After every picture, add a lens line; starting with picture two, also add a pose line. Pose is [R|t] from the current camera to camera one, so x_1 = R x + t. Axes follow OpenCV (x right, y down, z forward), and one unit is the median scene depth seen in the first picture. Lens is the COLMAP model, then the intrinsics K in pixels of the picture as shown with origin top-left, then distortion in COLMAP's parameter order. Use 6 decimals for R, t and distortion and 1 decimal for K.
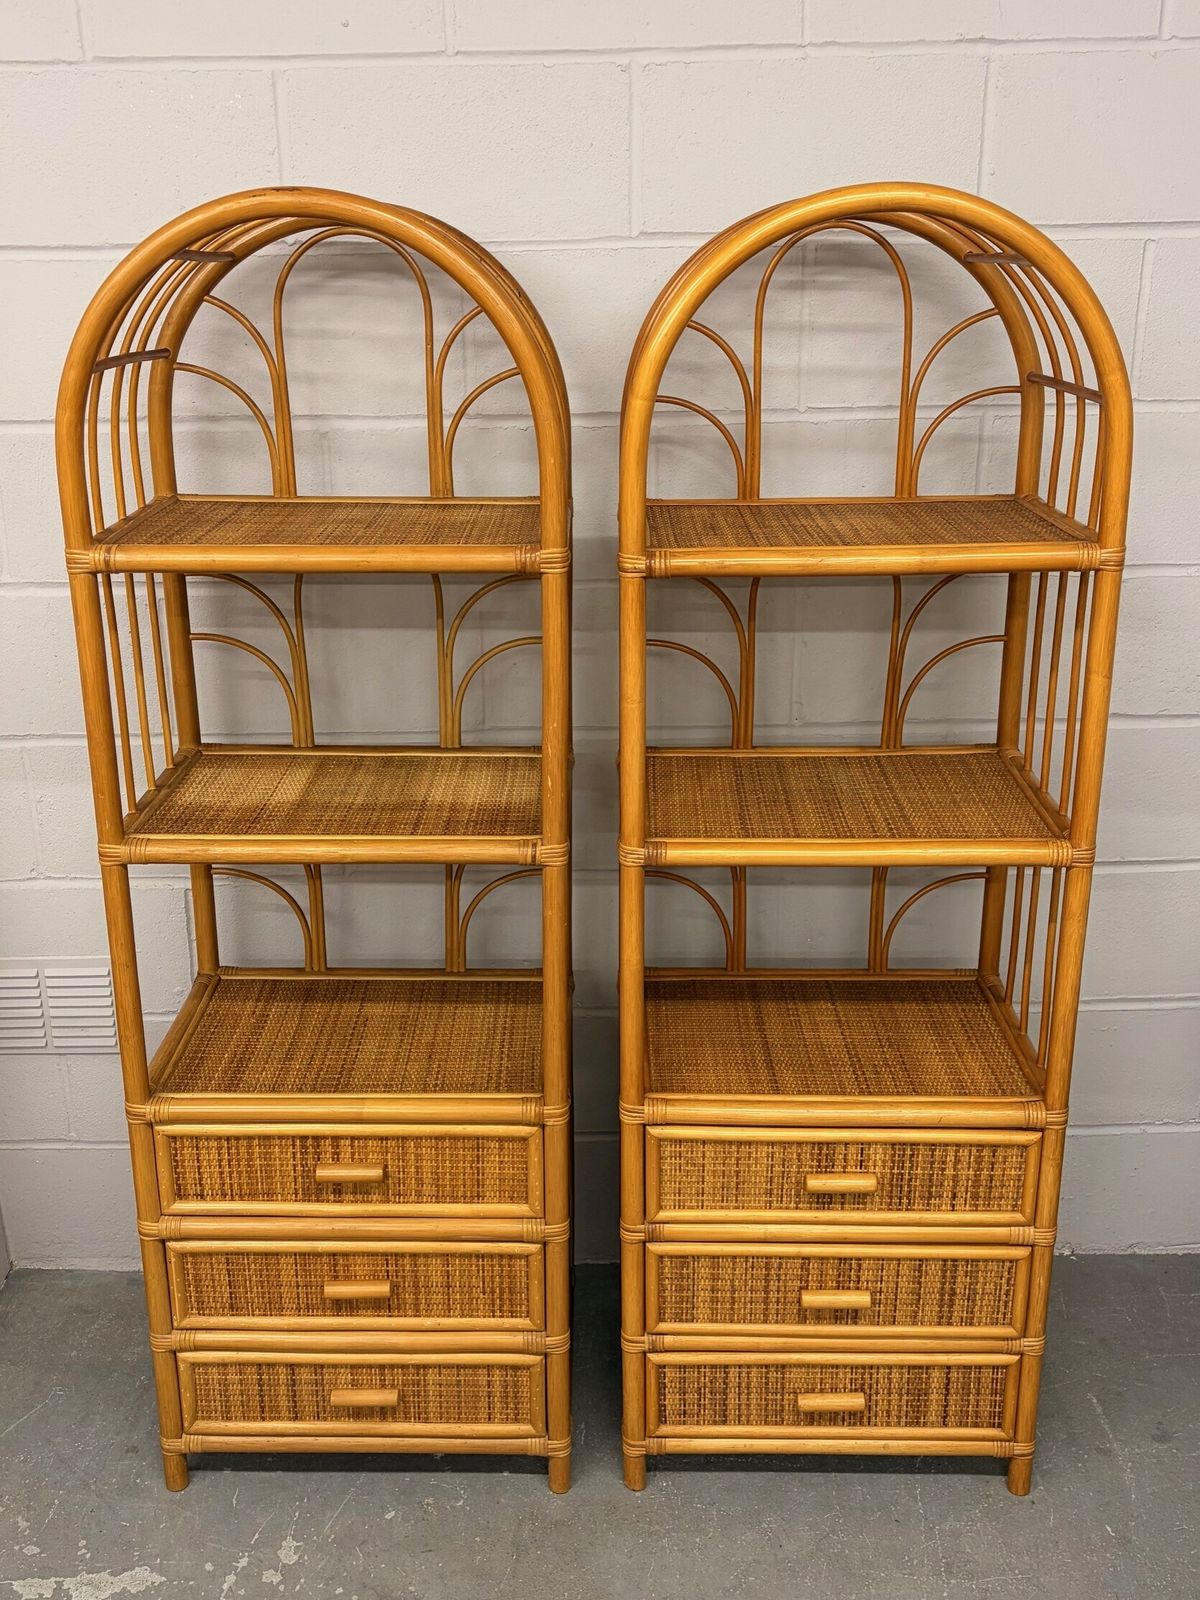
lens RADIAL K [[1555.9, 0, 563.7], [0, 1555.9, 799.0], [0, 0, 1]] dist [0.010119, 0.017993]
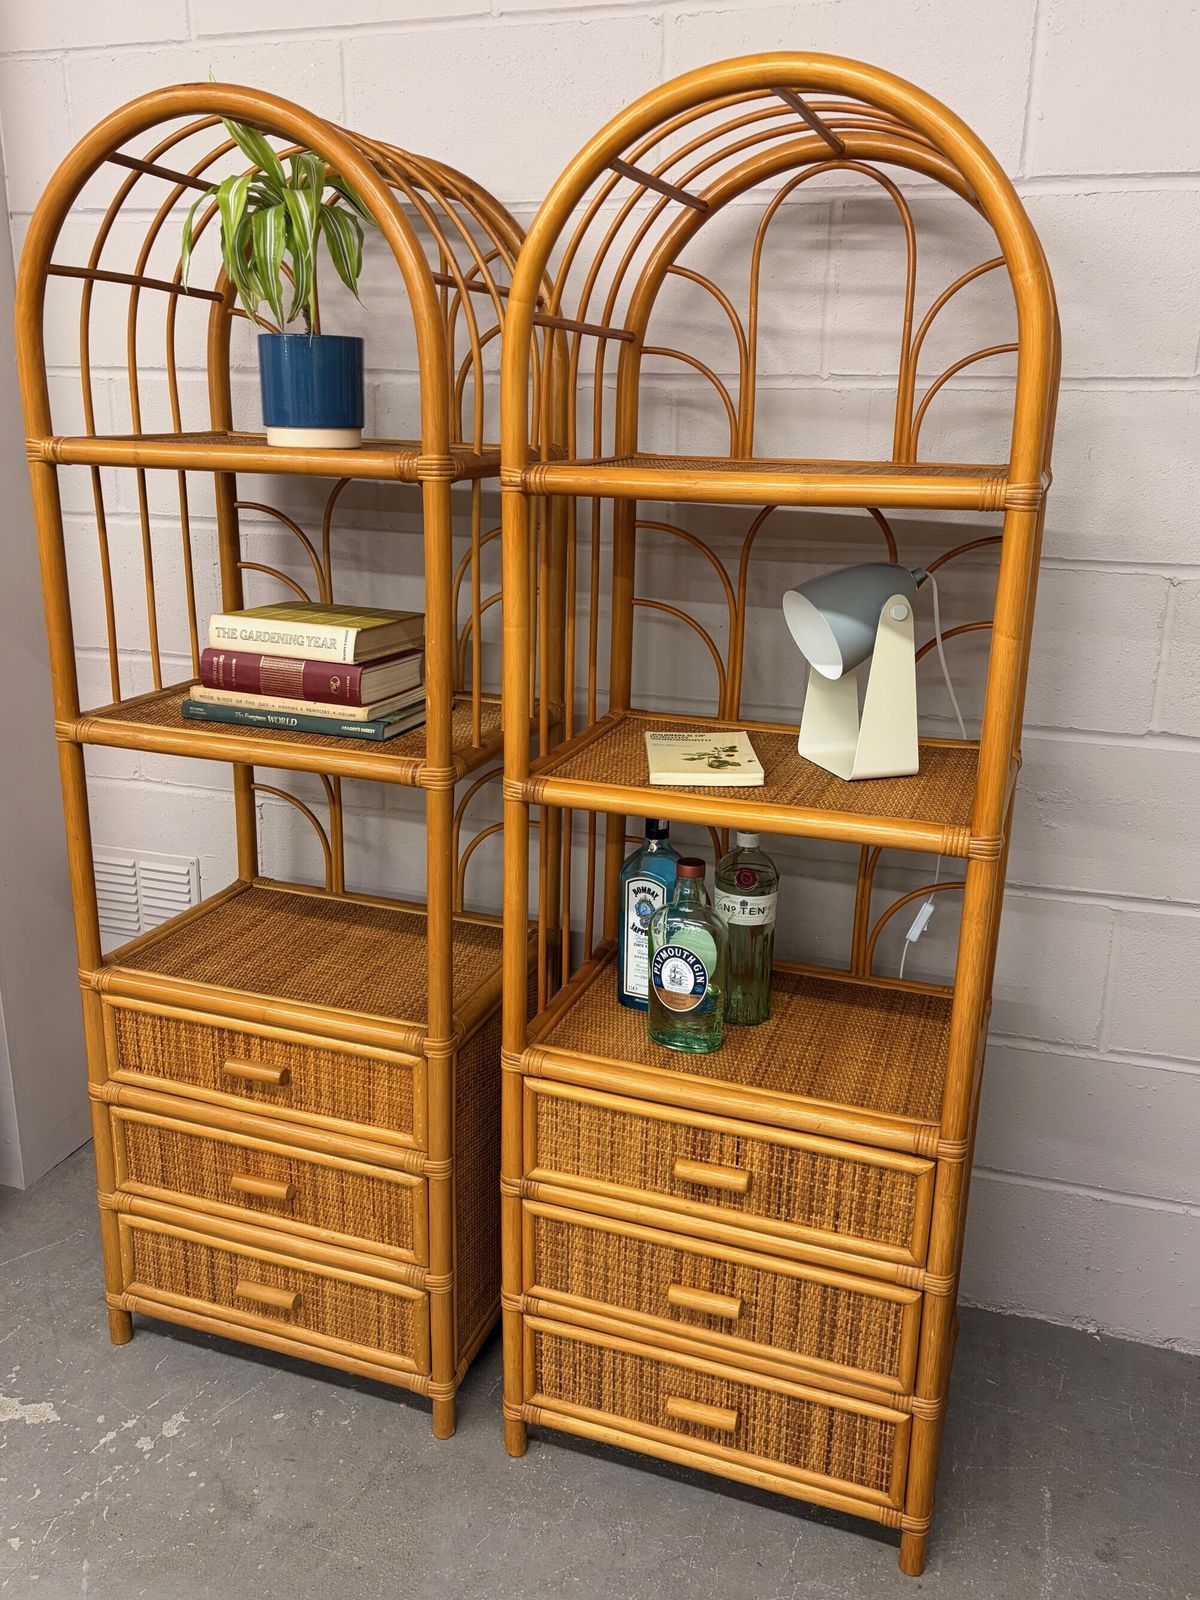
lens RADIAL K [[1300.4, 0, 600.7], [0, 1300.4, 790.1], [0, 0, 1]] dist [-0.013449, 0.081410]
pose [[0.950663, 0.117633, -0.287057, 0.296538], [-0.131204, 0.990947, -0.028439, 0.047548], [0.281113, 0.064699, 0.957491, 0.214854]]
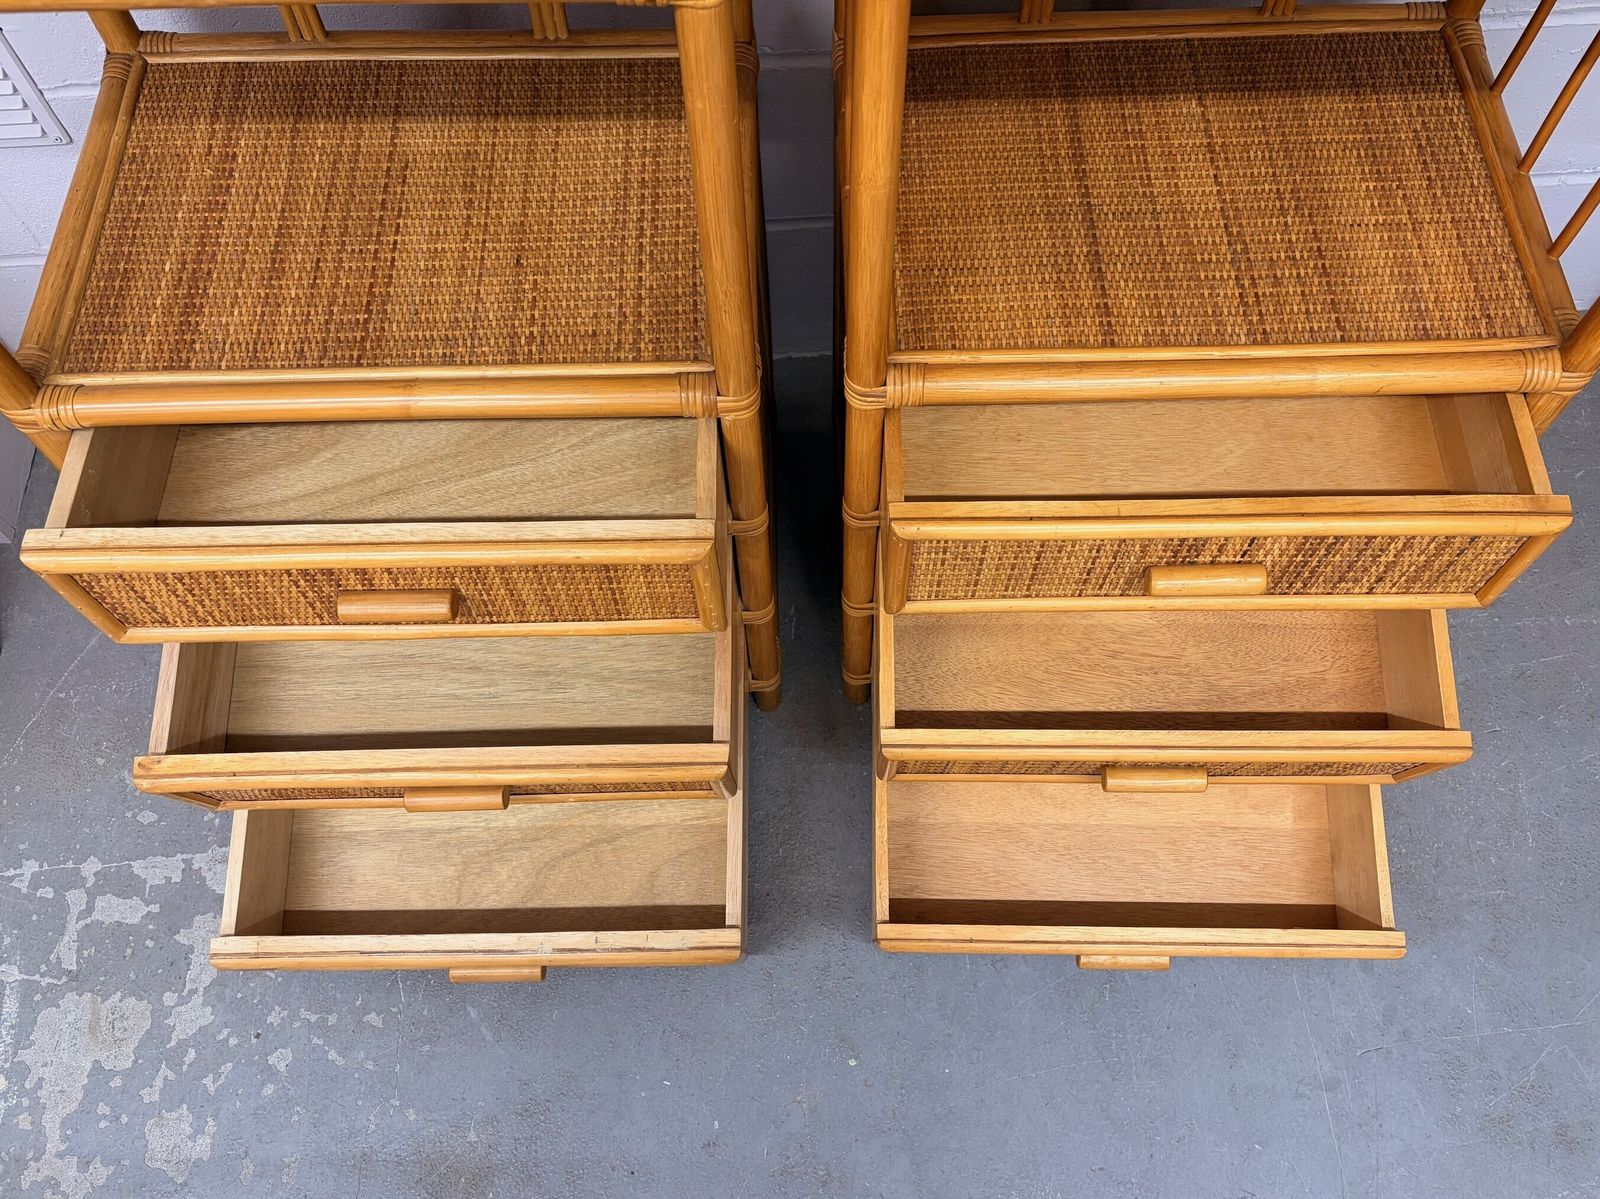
lens RADIAL K [[1263.3, 0, 808.3], [0, 1263.3, 621.6], [0, 0, 1]] dist [0.008721, 0.006049]
pose [[0.998956, -0.041247, 0.019614, 0.008400], [0.015595, 0.711674, 0.702336, -0.071640], [-0.042928, -0.701298, 0.711575, 0.566724]]
